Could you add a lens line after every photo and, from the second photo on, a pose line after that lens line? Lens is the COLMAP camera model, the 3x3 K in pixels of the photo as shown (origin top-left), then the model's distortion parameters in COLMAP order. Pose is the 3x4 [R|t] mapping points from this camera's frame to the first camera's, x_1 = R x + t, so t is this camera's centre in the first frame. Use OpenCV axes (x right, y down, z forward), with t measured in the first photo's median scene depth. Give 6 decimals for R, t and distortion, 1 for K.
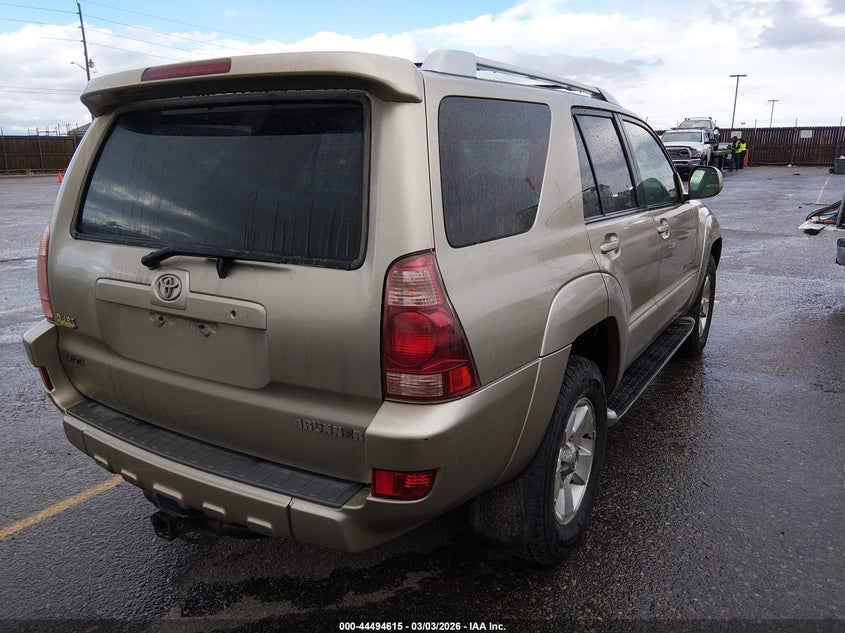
lens RADIAL K [[707.9, 0, 422.5], [0, 707.9, 316.5], [0, 0, 1]] dist [-0.091980, -0.000286]
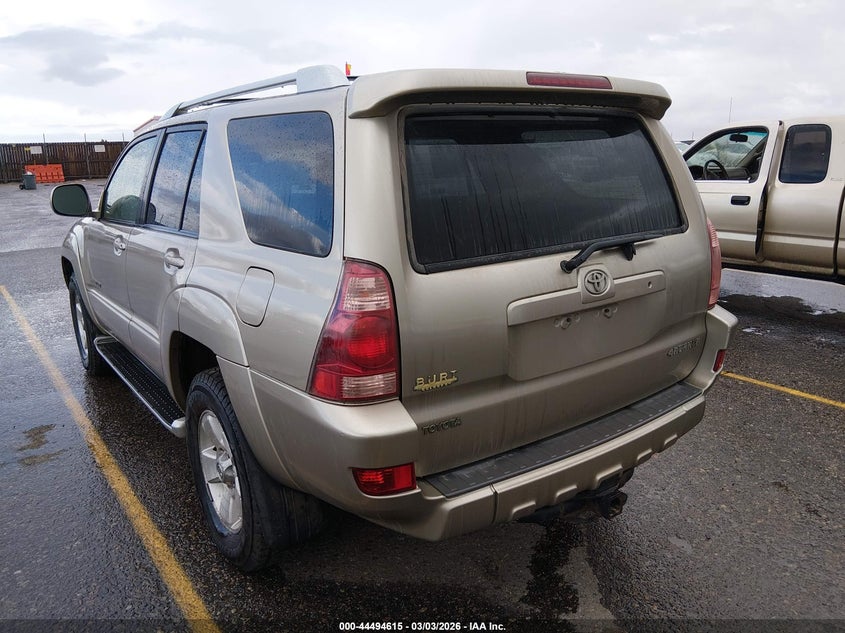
lens RADIAL K [[675.6, 0, 422.5], [0, 675.6, 316.5], [0, 0, 1]] dist [-0.055198, 0.002851]
pose [[0.381657, -0.233655, 0.894284, -1.288414], [0.248756, 0.957789, 0.144085, -0.190998], [-0.890201, 0.167468, 0.423670, 0.740377]]
